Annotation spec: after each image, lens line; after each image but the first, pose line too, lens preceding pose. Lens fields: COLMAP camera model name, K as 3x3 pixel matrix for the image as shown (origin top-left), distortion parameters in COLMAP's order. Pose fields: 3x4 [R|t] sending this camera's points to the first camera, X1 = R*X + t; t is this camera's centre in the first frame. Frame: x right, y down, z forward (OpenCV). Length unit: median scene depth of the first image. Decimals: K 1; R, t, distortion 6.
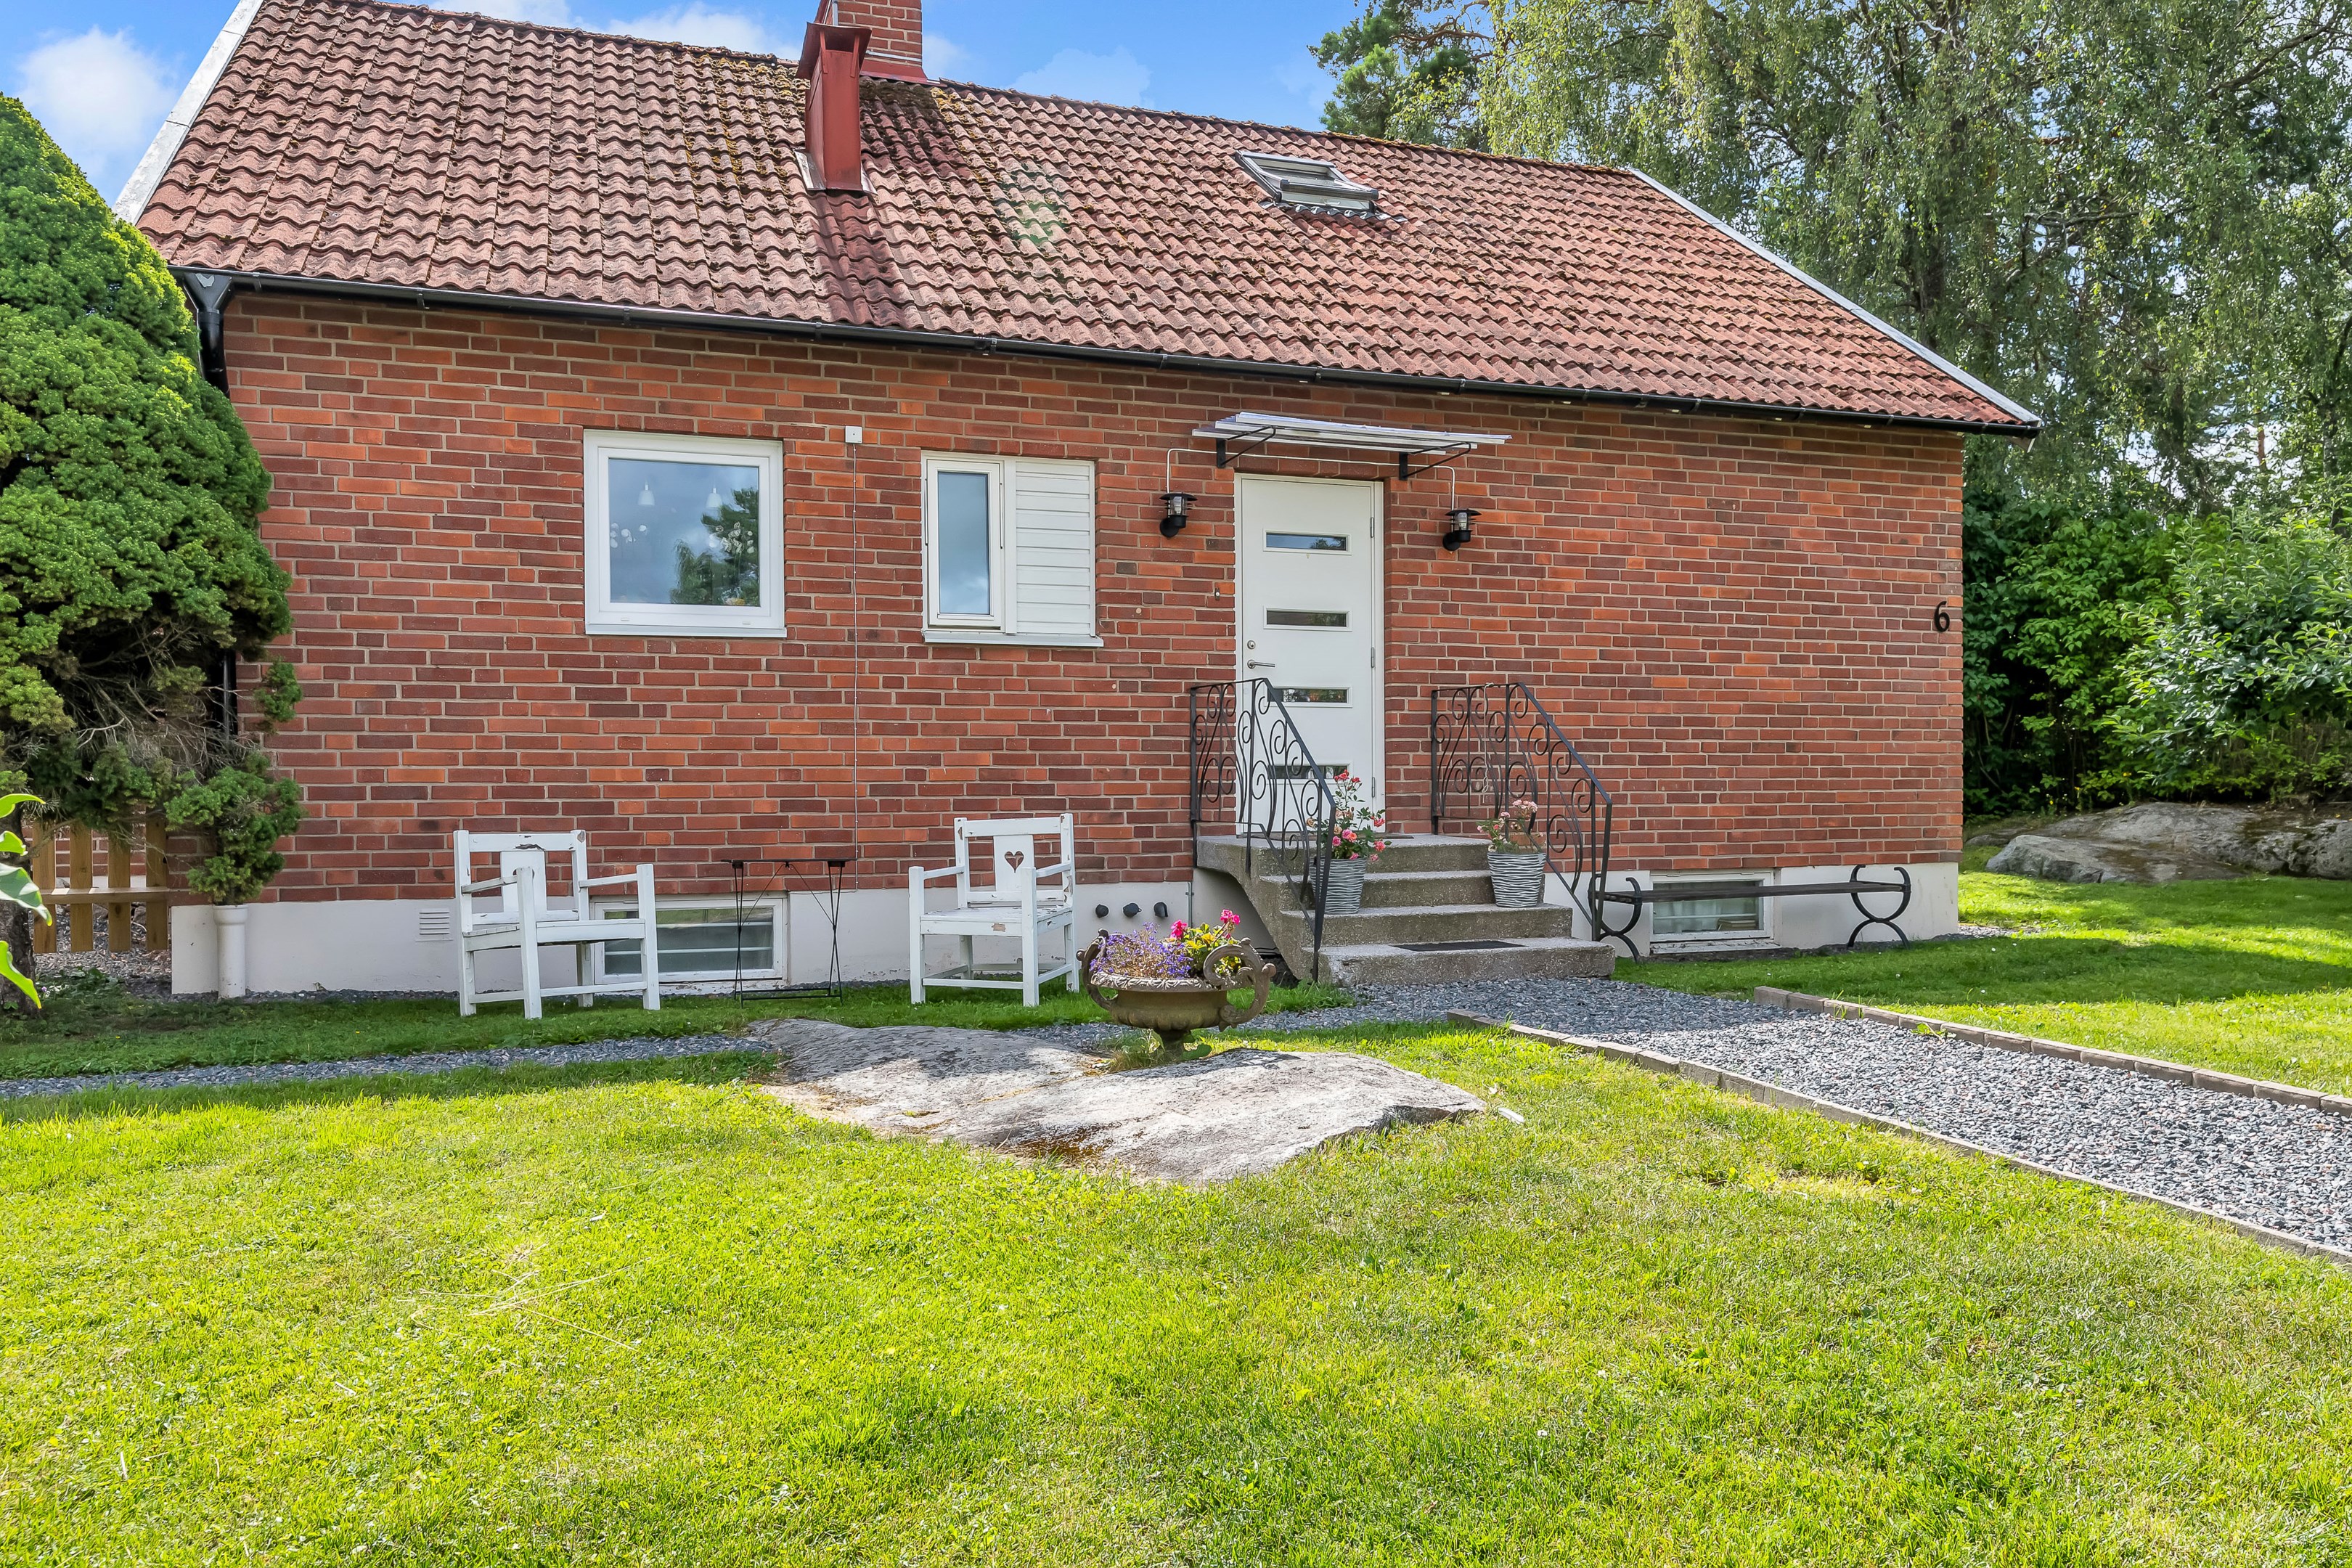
lens RADIAL K [[1702.5, 0, 1176.0], [0, 1702.5, 784.0], [0, 0, 1]] dist [0.001088, -0.000369]
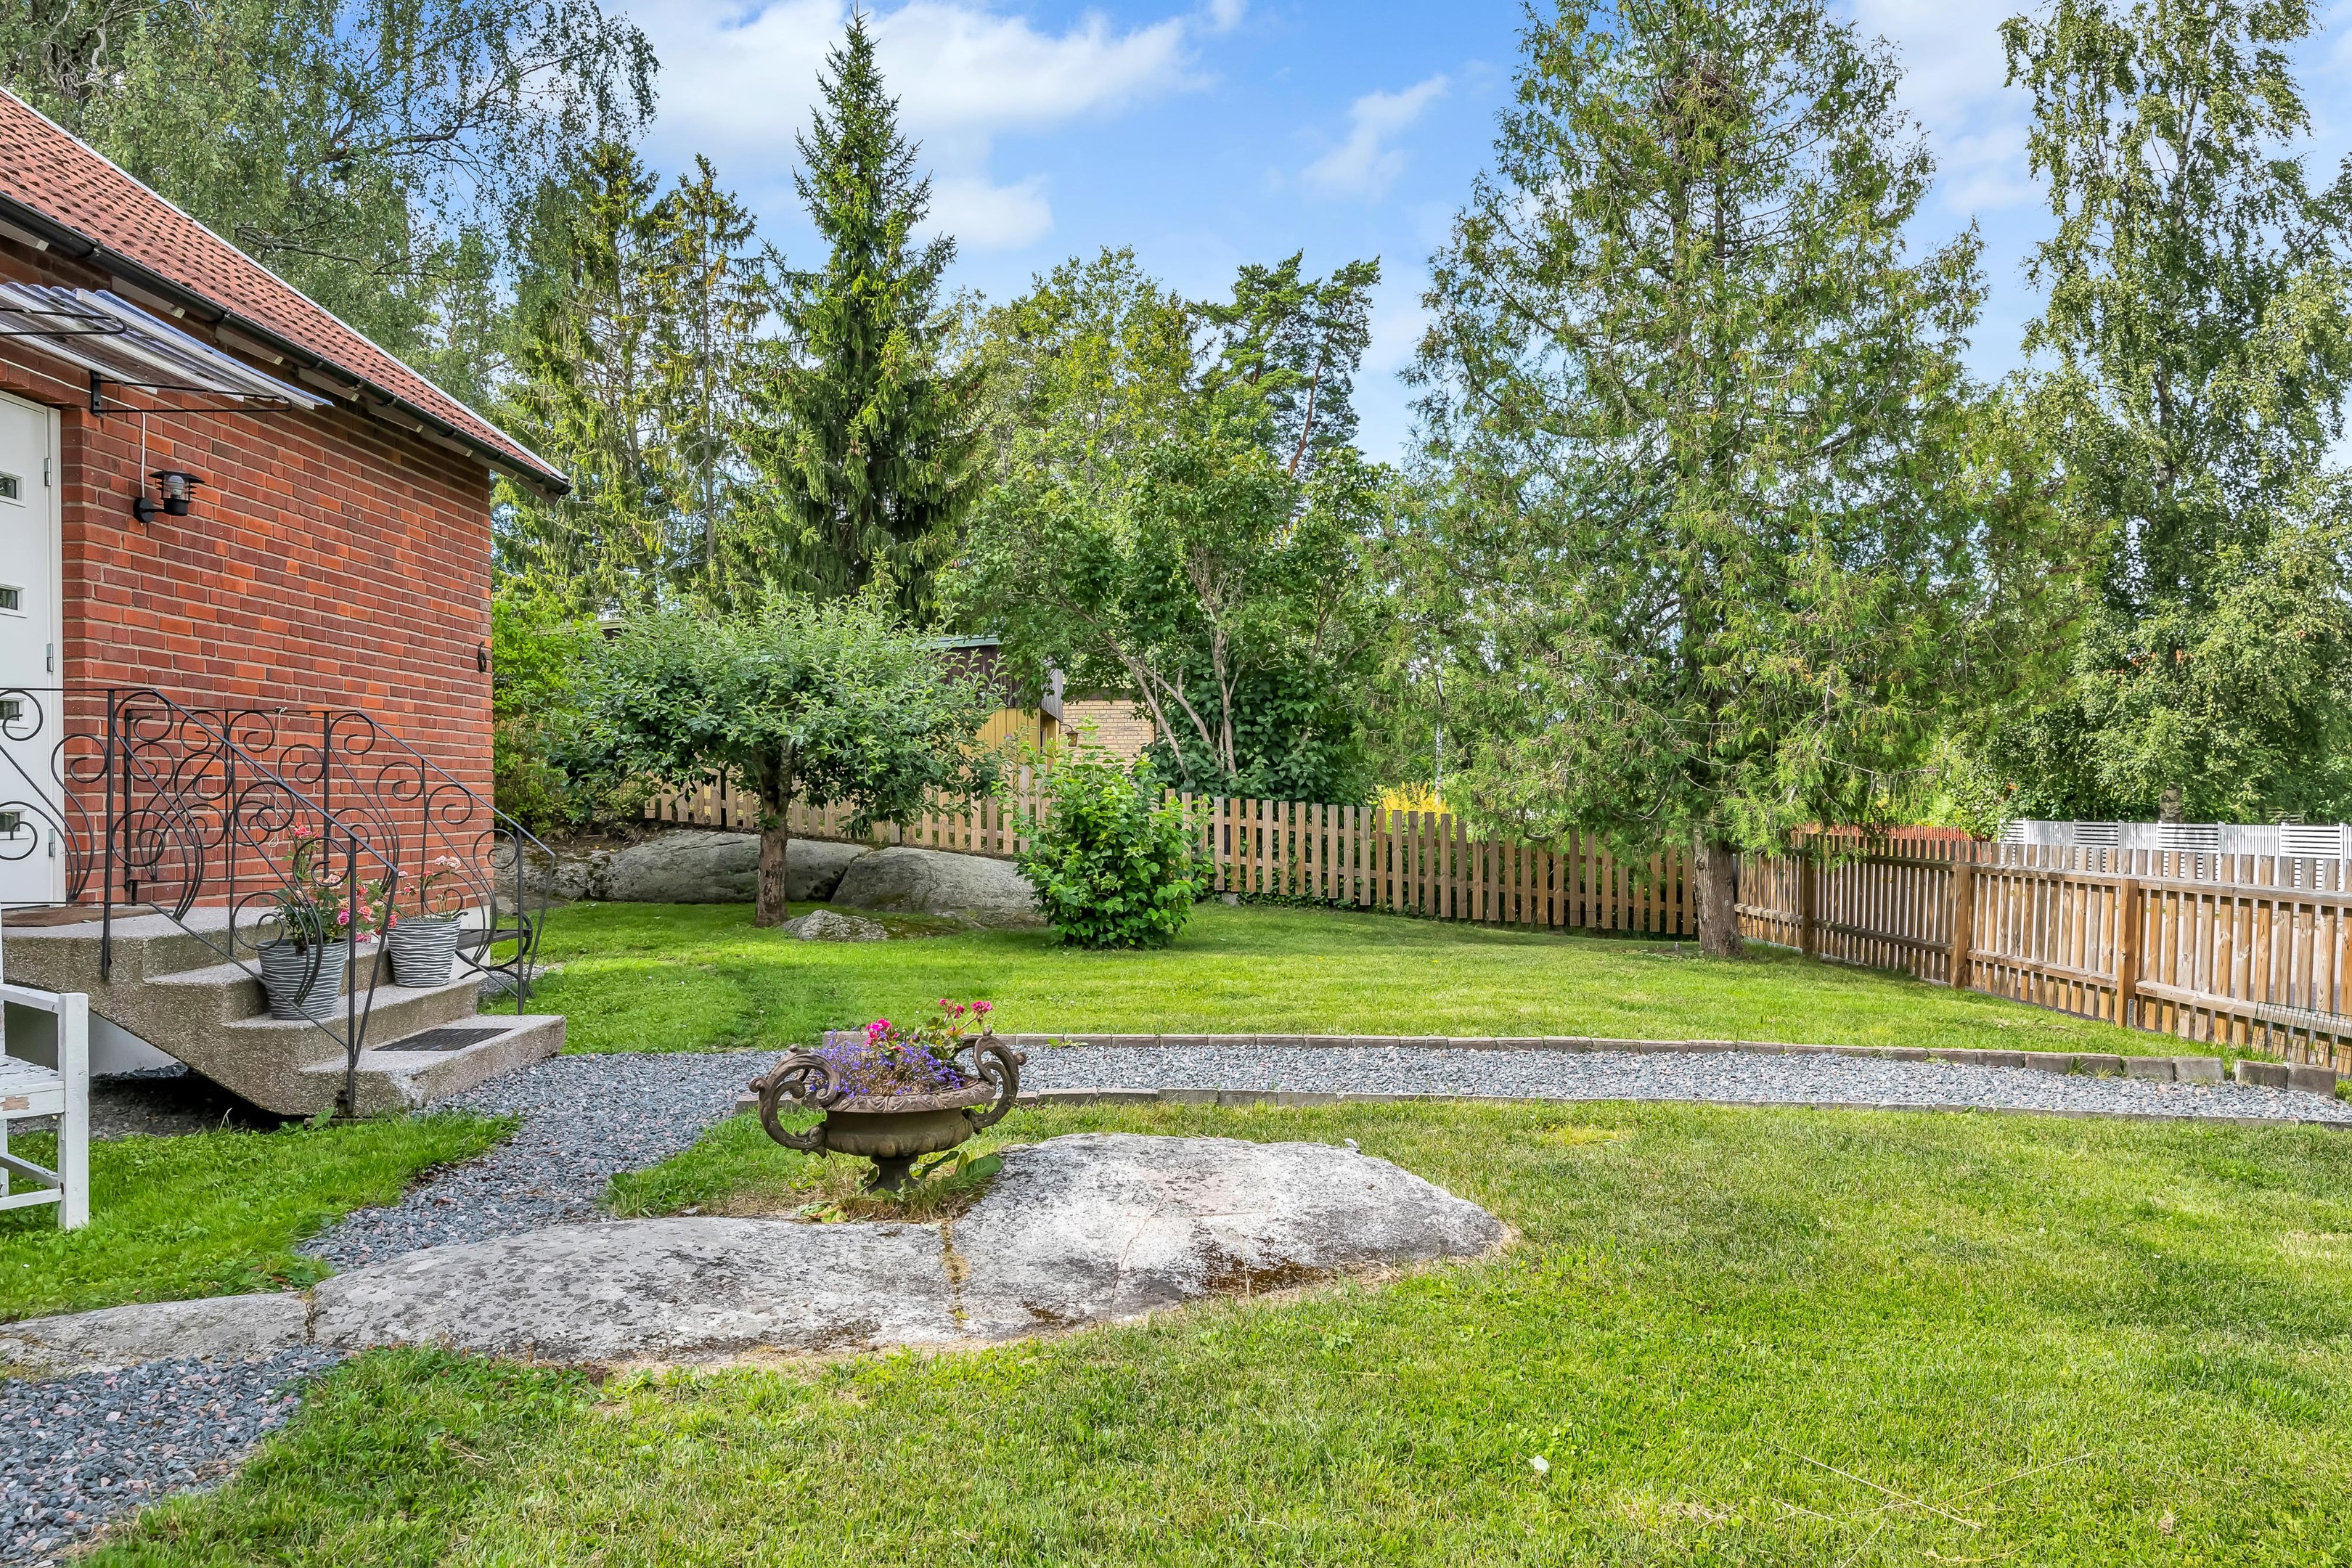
lens RADIAL K [[1702.5, 0, 1176.0], [0, 1702.5, 784.0], [0, 0, 1]] dist [0.001088, -0.000369]
pose [[0.316853, 0.010001, 0.948422, -0.391247], [0.004183, 0.999920, -0.011941, -0.011774], [-0.948466, 0.007750, 0.316786, 0.330351]]
